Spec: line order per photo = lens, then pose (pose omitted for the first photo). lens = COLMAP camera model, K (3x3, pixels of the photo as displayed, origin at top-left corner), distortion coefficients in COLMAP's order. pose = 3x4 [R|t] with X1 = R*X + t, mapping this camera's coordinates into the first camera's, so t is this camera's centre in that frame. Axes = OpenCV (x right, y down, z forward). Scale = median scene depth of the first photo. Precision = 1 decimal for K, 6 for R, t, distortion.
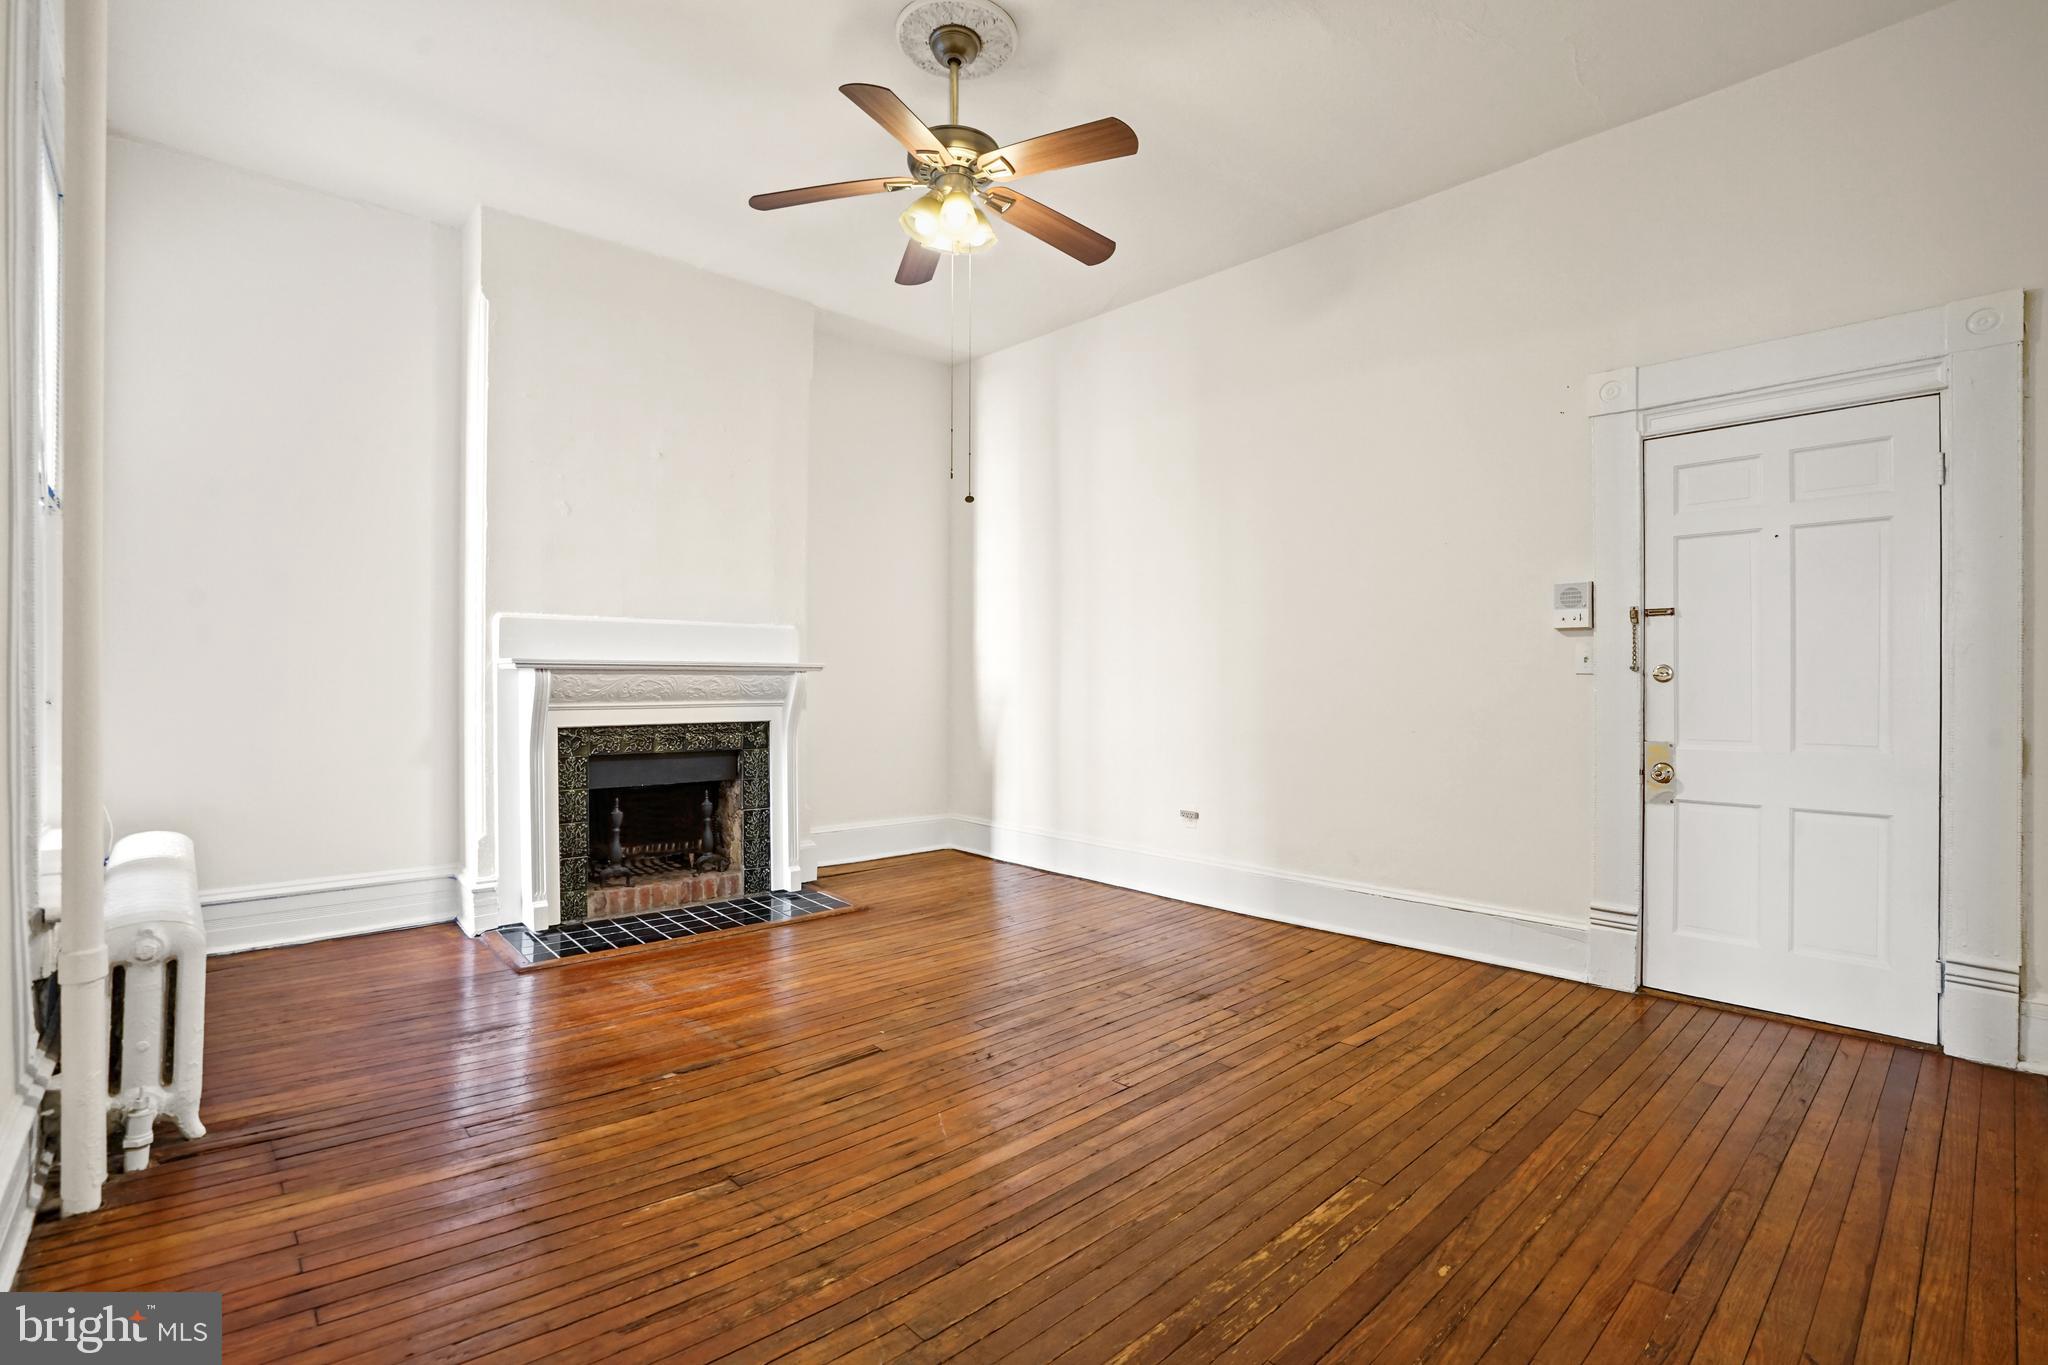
lens RADIAL K [[947.9, 0, 1022.0], [0, 947.9, 685.0], [0, 0, 1]] dist [-0.060574, 0.023627]
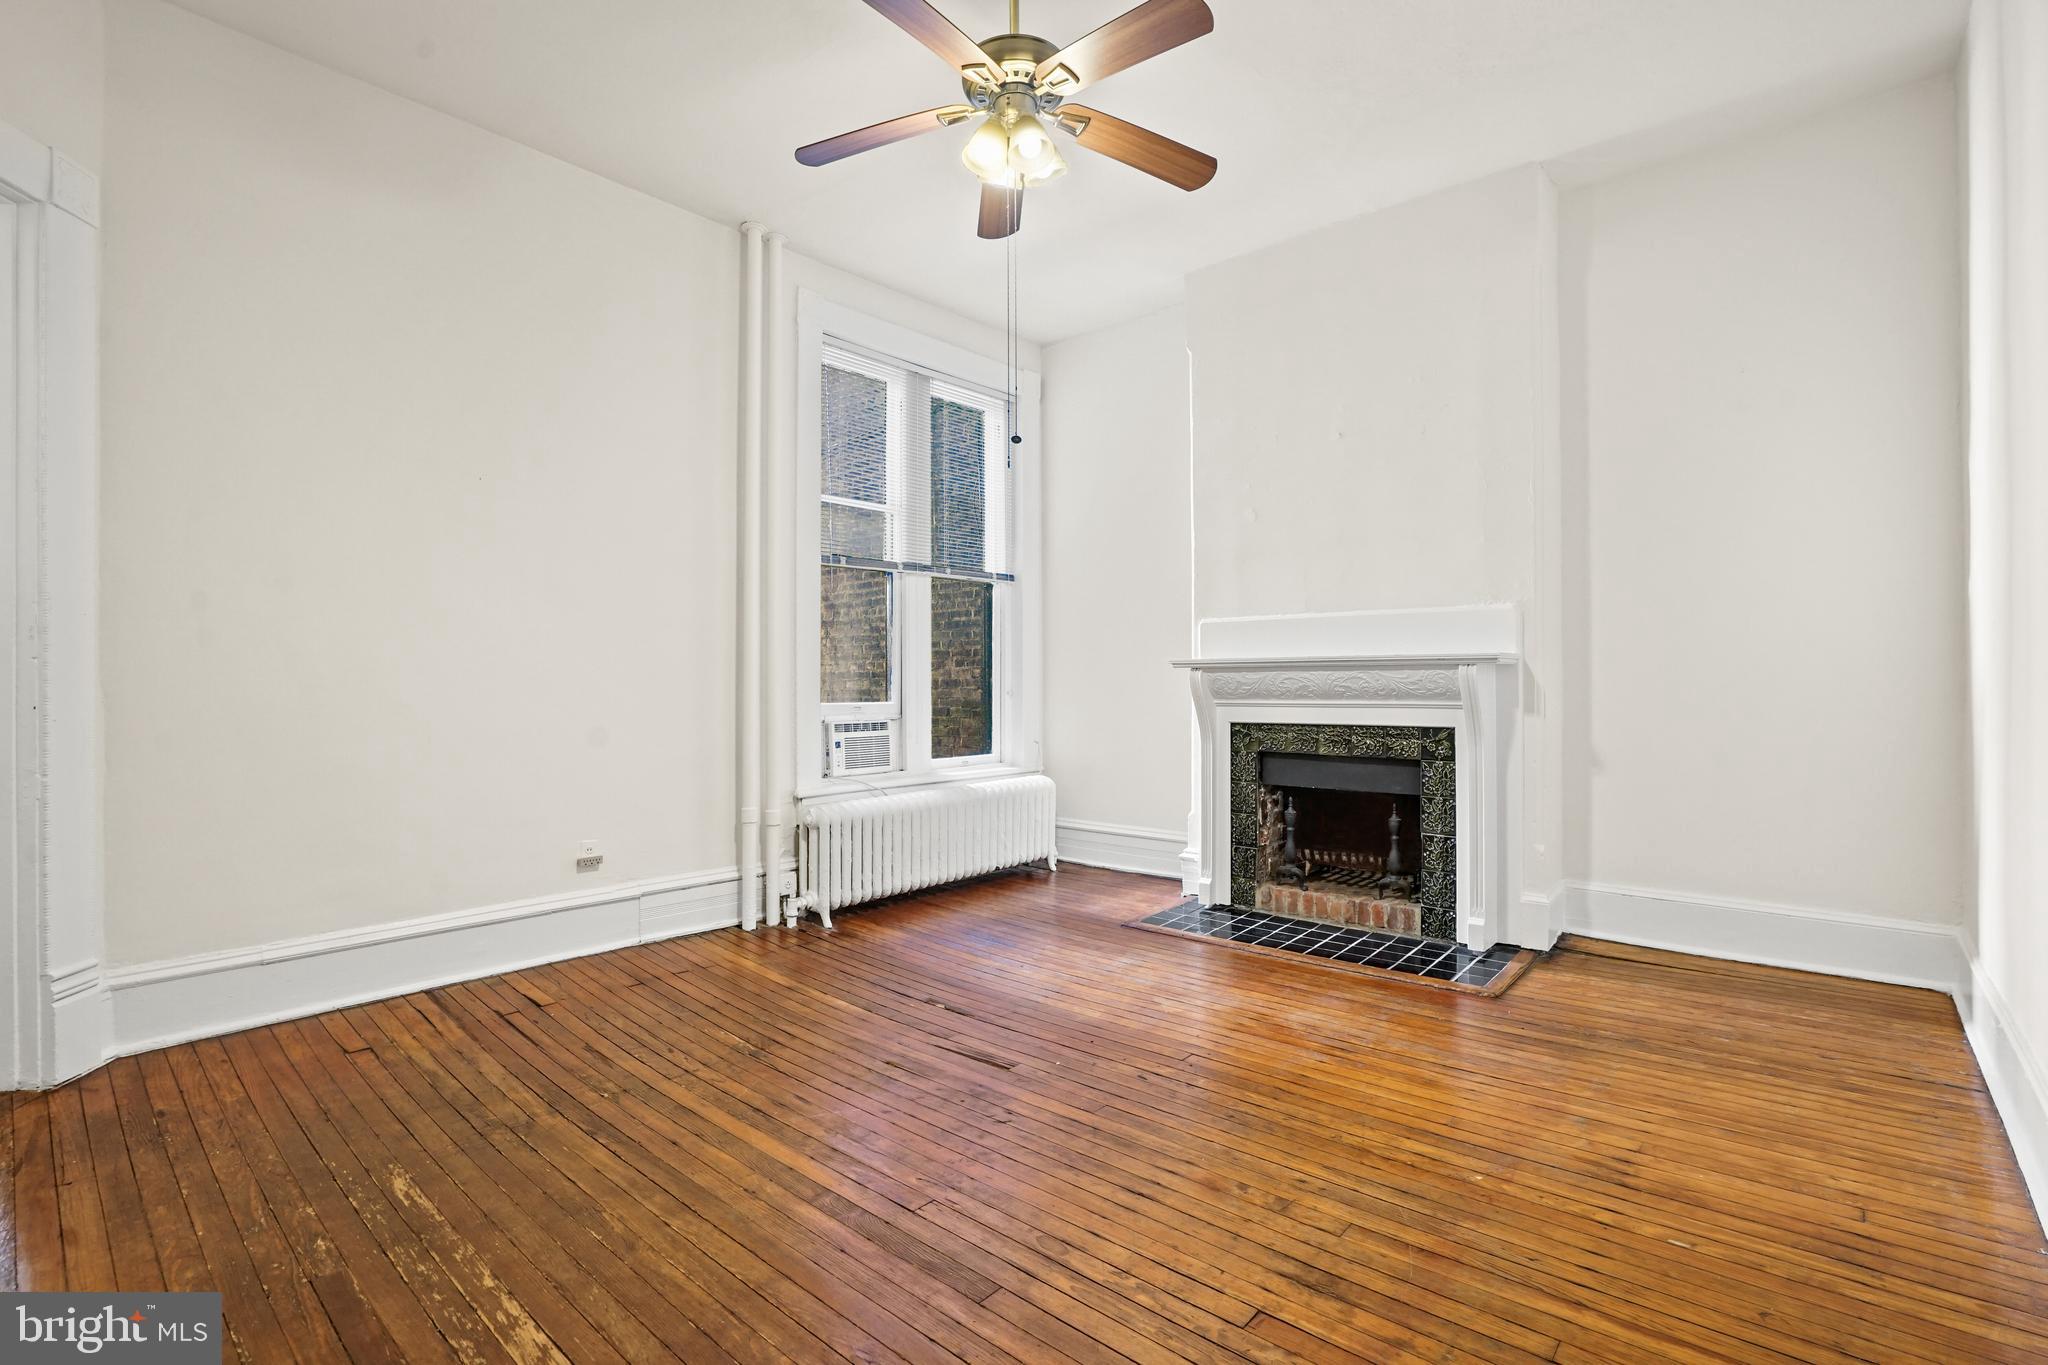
lens RADIAL K [[947.9, 0, 1022.0], [0, 947.9, 685.0], [0, 0, 1]] dist [-0.060574, 0.023627]
pose [[0.093506, -0.001994, -0.995617, 0.661916], [0.001415, 0.999997, -0.001870, 0.004937], [0.995618, -0.001234, 0.093509, 0.774814]]
